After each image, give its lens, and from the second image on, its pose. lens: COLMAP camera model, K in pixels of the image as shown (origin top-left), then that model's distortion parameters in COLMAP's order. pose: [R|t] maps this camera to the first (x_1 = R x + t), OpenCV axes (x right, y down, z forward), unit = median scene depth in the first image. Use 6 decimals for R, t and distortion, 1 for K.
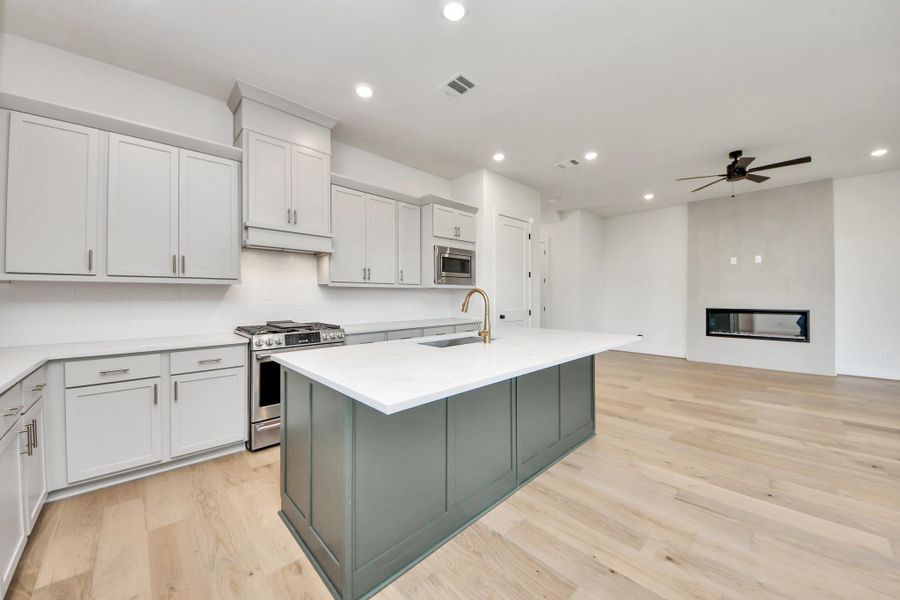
lens RADIAL K [[333.5, 0, 447.3], [0, 333.5, 306.2], [0, 0, 1]] dist [0.024050, -0.013662]
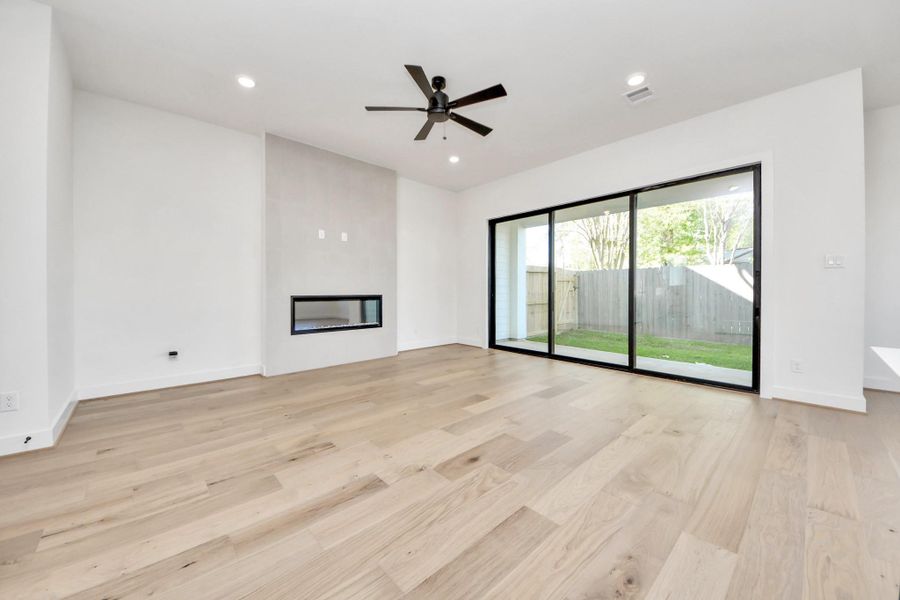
lens RADIAL K [[305.8, 0, 450.0], [0, 305.8, 300.0], [0, 0, 1]] dist [0.000007, -0.000026]
pose [[-0.026887, -0.025725, 0.999307, 0.176109], [0.023307, 0.999381, 0.026354, 0.008554], [-0.999367, 0.023999, -0.026270, 0.996714]]
